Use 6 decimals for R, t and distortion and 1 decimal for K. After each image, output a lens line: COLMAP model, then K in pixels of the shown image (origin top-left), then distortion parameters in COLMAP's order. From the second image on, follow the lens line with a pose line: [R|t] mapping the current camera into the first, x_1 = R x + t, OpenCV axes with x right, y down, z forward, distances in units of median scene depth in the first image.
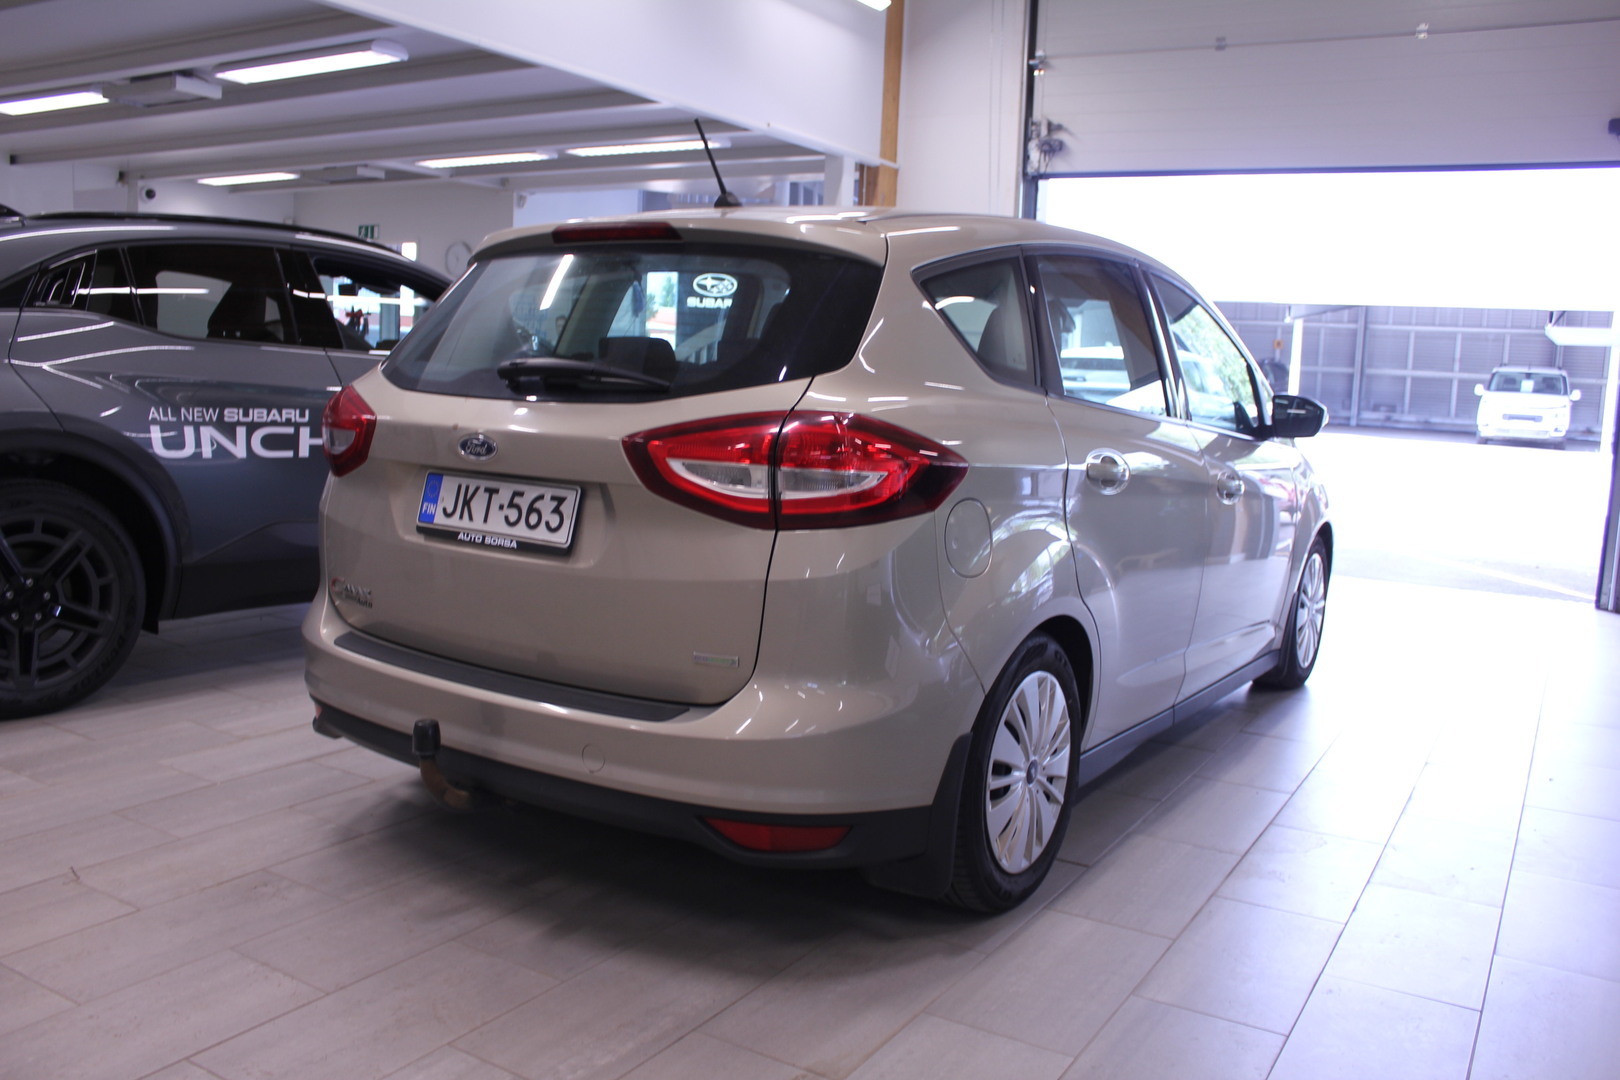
lens RADIAL K [[1340.4, 0, 810.2], [0, 1340.4, 540.8], [0, 0, 1]] dist [-0.143628, 0.111168]
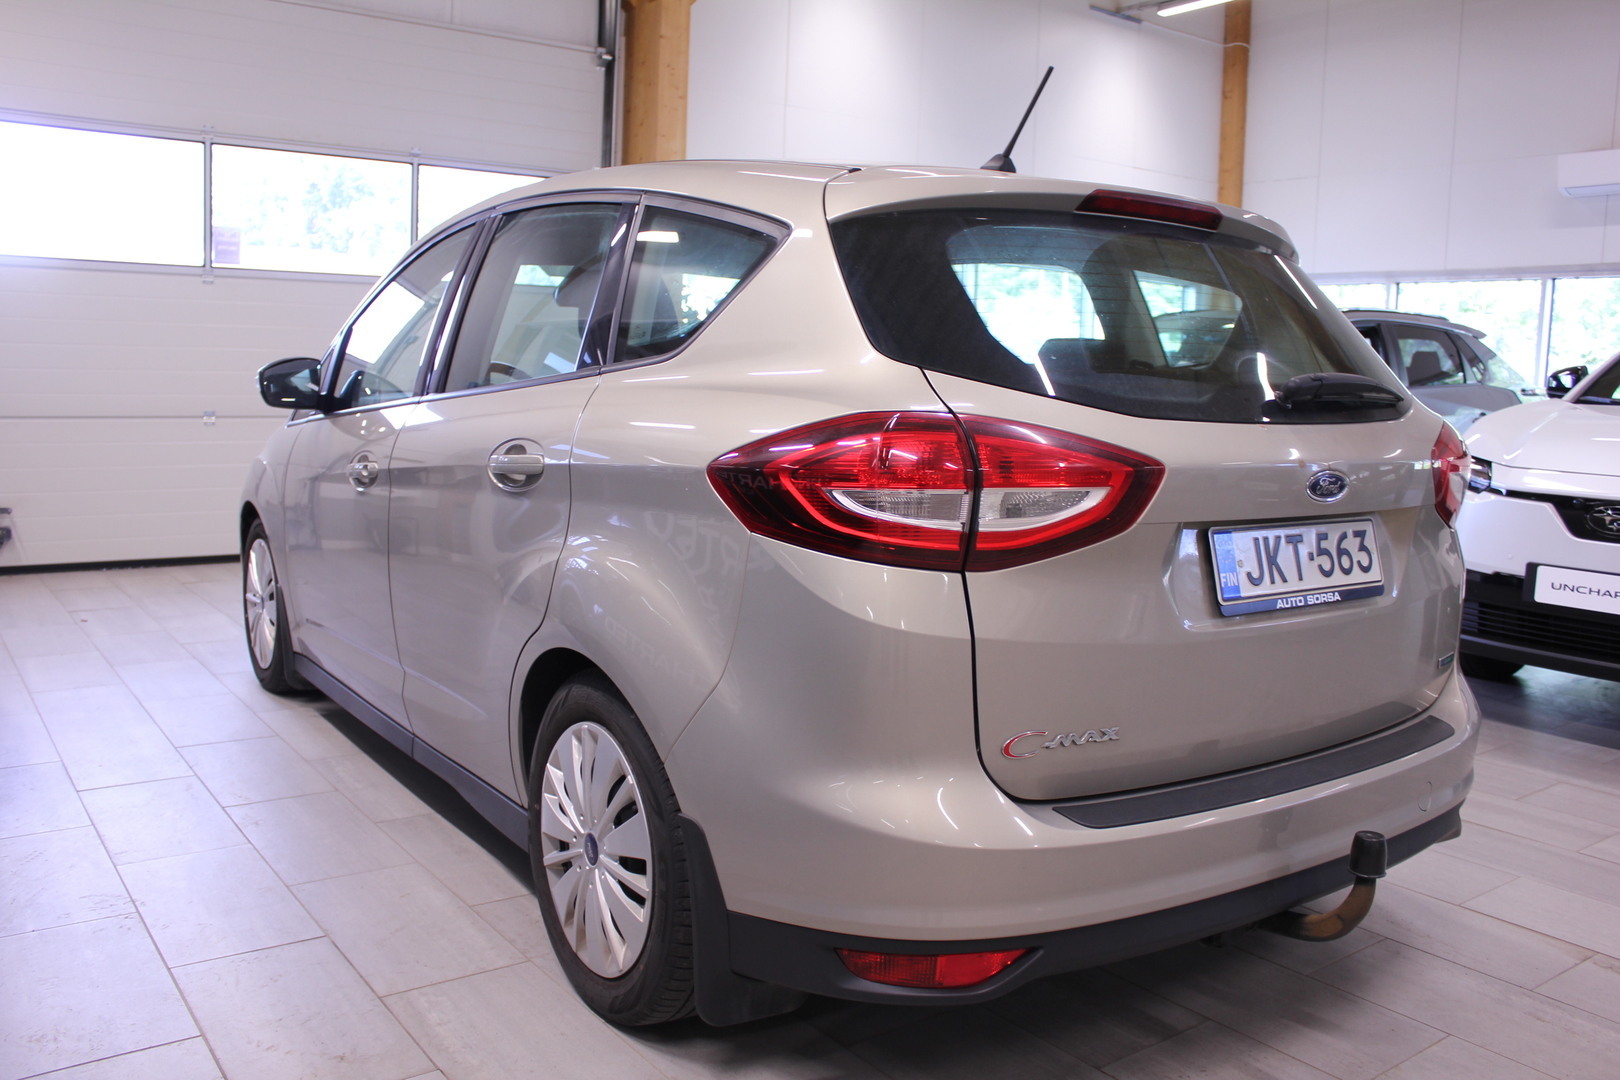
lens RADIAL K [[1340.4, 0, 809.5], [0, 1340.4, 539.0], [0, 0, 1]] dist [-0.143628, 0.111168]
pose [[0.356468, -0.131015, 0.925076, -1.084535], [0.123732, 0.988018, 0.092251, -0.148057], [-0.926078, 0.081577, 0.368408, 0.992515]]
